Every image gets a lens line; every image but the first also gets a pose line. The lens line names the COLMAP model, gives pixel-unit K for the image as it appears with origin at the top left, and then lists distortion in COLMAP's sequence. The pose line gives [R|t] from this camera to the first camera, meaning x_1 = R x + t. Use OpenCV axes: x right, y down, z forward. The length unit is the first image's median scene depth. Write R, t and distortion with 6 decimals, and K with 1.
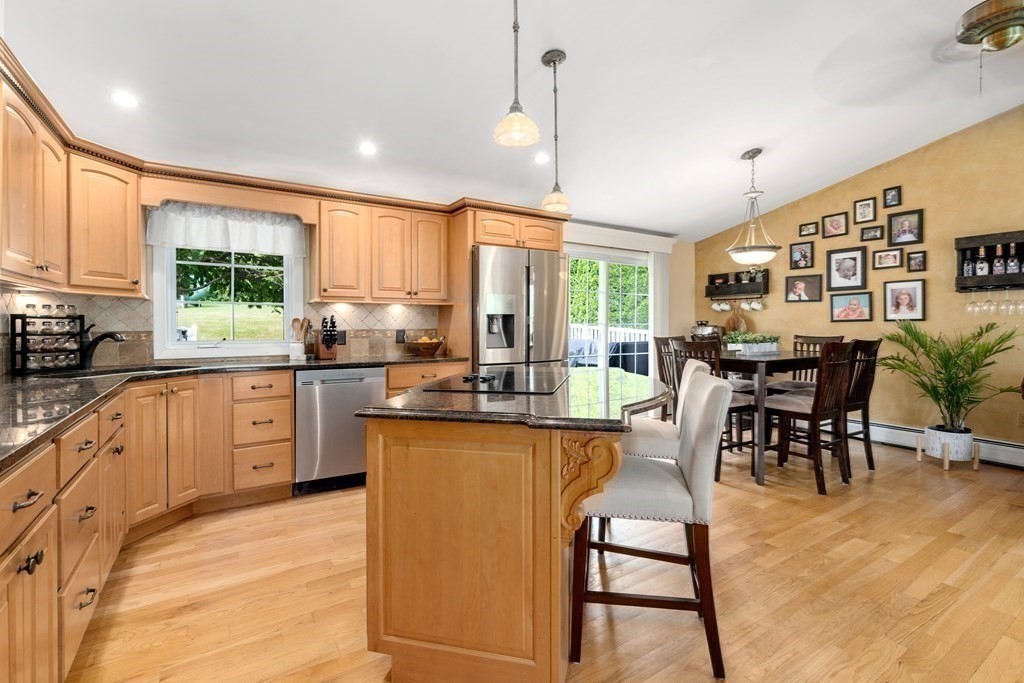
lens RADIAL K [[464.4, 0, 509.8], [0, 464.4, 328.4], [0, 0, 1]] dist [-0.003271, 0.000673]
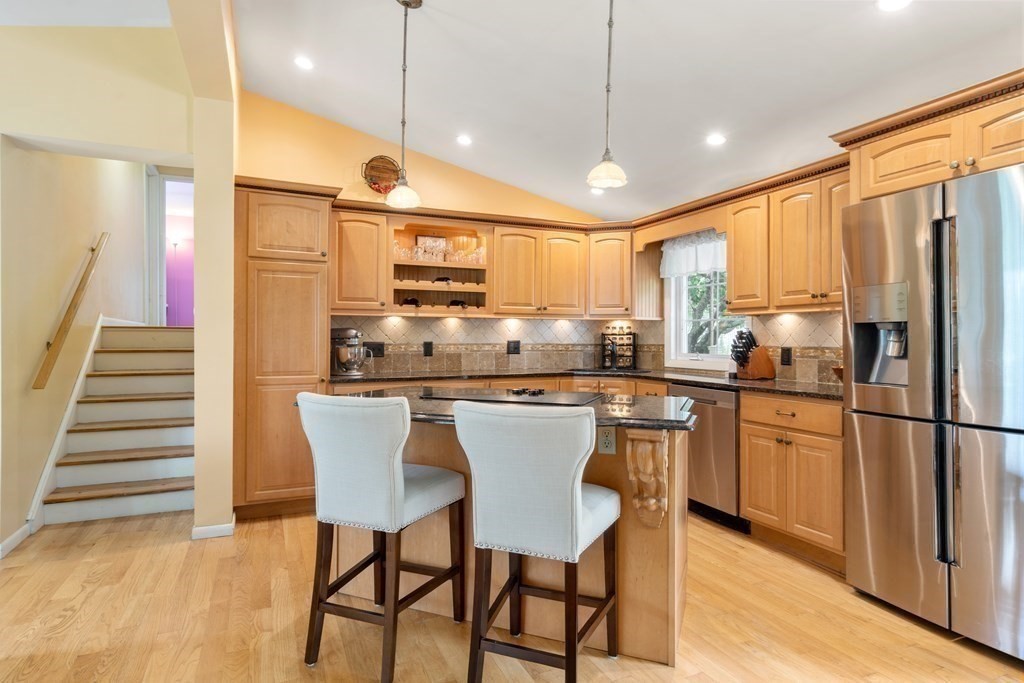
lens RADIAL K [[555.5, 0, 512.0], [0, 555.5, 341.5], [0, 0, 1]] dist [0.002566, 0.000273]
pose [[-0.140118, 0.006661, -0.990112, 0.650813], [-0.012366, 0.999888, 0.008477, -0.008240], [0.990058, 0.013431, -0.140020, 0.638360]]
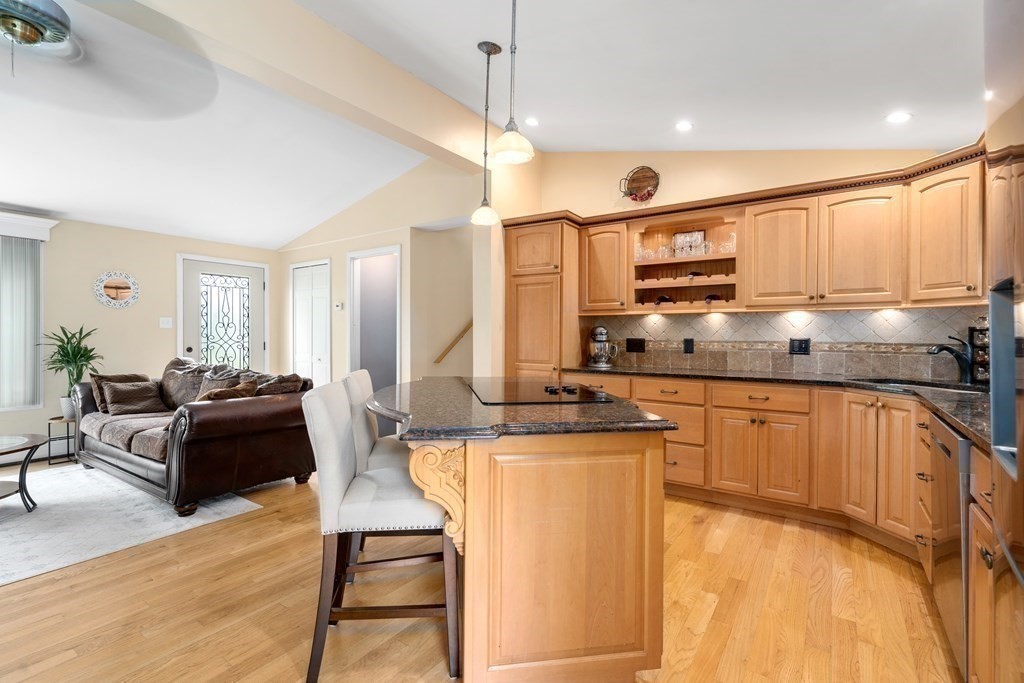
lens RADIAL K [[463.5, 0, 512.4], [0, 463.5, 336.0], [0, 0, 1]] dist [-0.002704, 0.000448]
pose [[-0.920163, -0.002239, -0.391528, 0.230509], [-0.007316, 0.999907, 0.011476, -0.009681], [0.391466, 0.013425, -0.920095, 1.045867]]
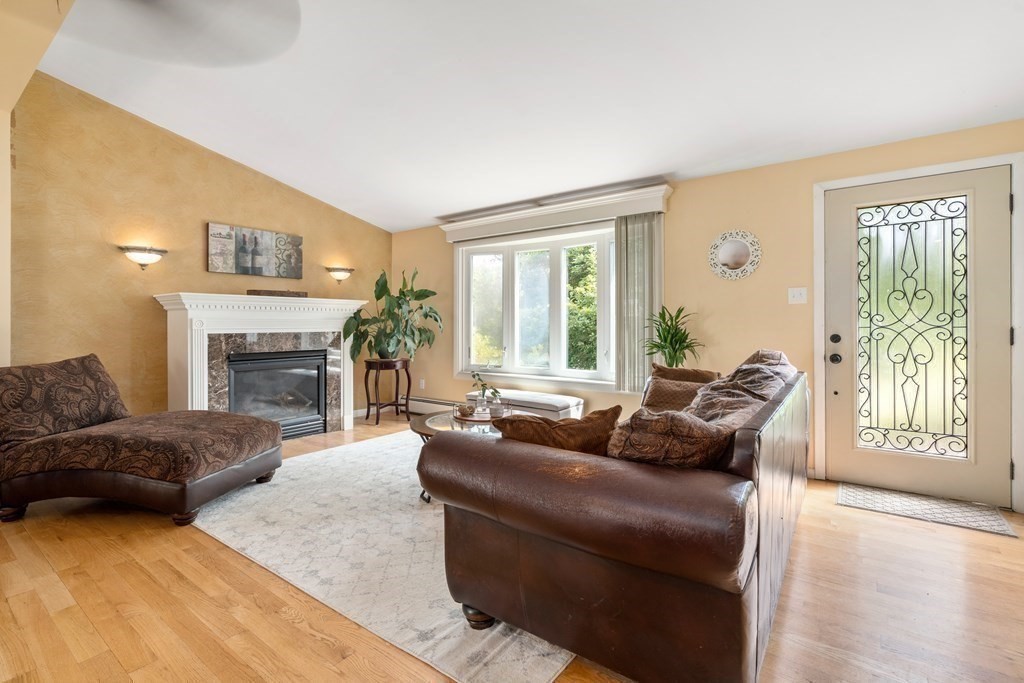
lens RADIAL K [[471.5, 0, 512.8], [0, 471.5, 324.9], [0, 0, 1]] dist [-0.002966, -0.000163]
pose [[-0.360131, -0.005472, 0.932886, 0.003377], [0.014786, 0.999824, 0.011572, 0.010274], [-0.932784, 0.017961, -0.359987, 0.276150]]
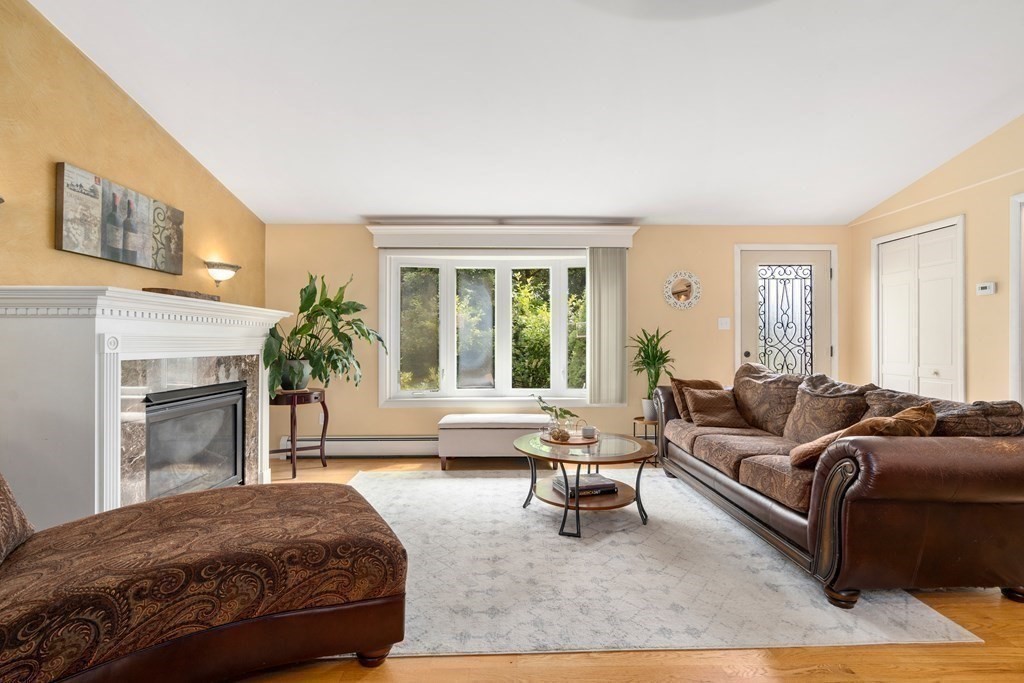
lens RADIAL K [[467.1, 0, 512.0], [0, 467.1, 341.5], [0, 0, 1]] dist [-0.003017, -0.000177]
pose [[-0.857280, 0.000053, 0.514850, 0.466791], [0.005901, 0.999935, 0.009723, 0.005215], [-0.514816, 0.011373, -0.857225, 0.757376]]
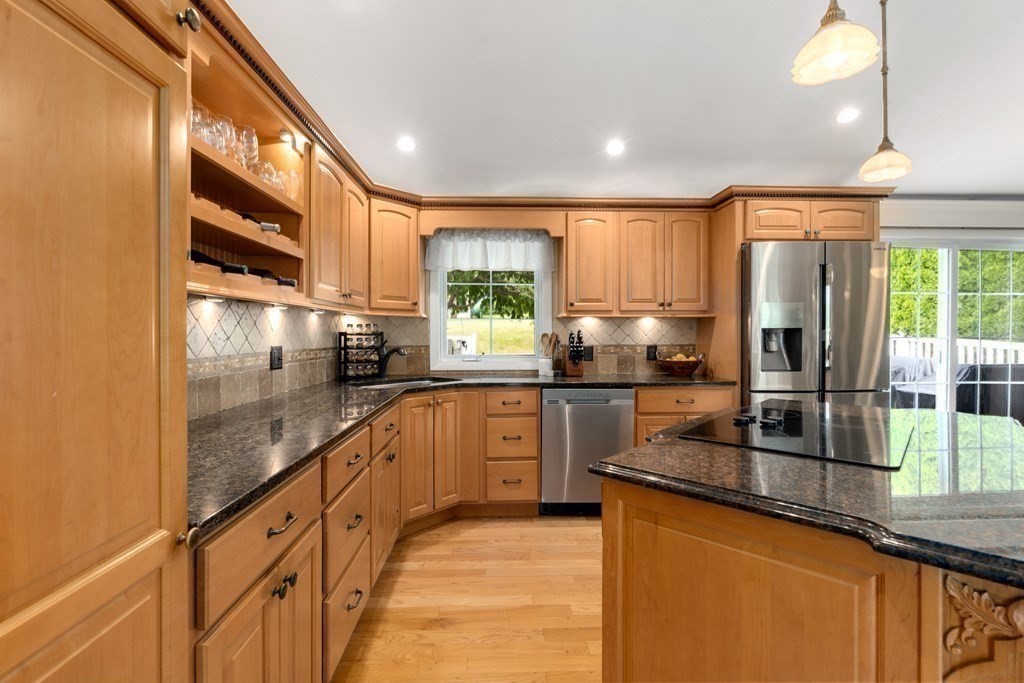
lens RADIAL K [[463.5, 0, 512.4], [0, 463.5, 336.0], [0, 0, 1]] dist [-0.002704, 0.000448]
pose [[0.864384, 0.003878, -0.502817, -0.018974], [-0.004035, 0.999992, 0.000777, -0.015428], [0.502816, 0.001357, 0.864392, 0.095769]]
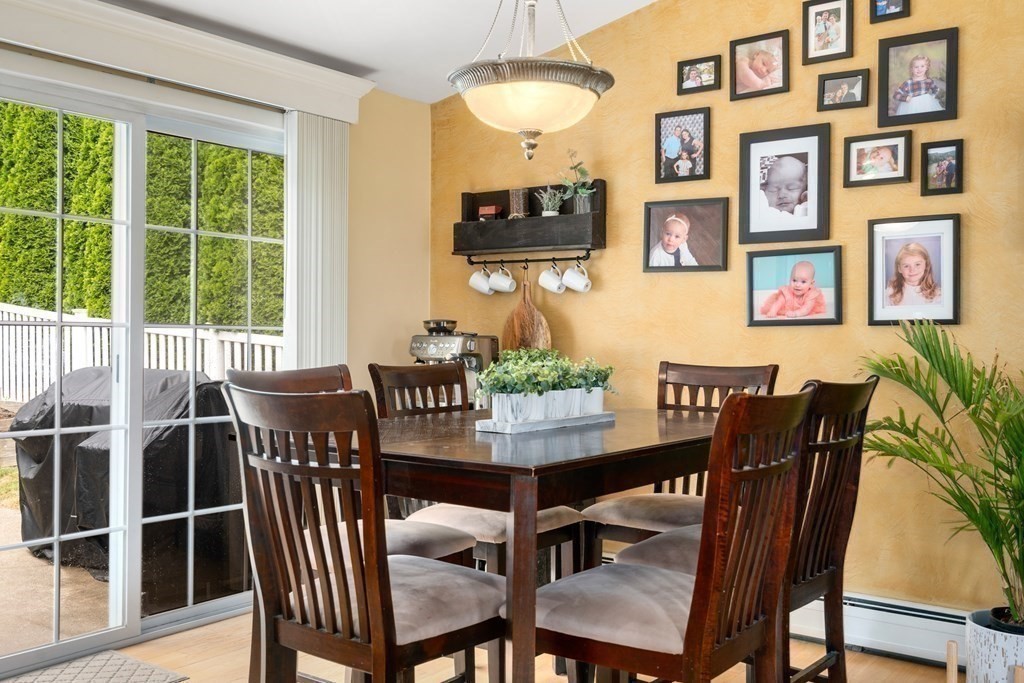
lens RADIAL K [[1012.8, 0, 512.0], [0, 1012.8, 341.5], [0, 0, 1]] dist [0.012440, 0.014033]
pose [[0.930914, 0.004588, 0.365209, 0.267103], [-0.005430, 0.999984, 0.001277, -0.001963], [-0.365198, -0.003172, 0.930925, 0.381045]]
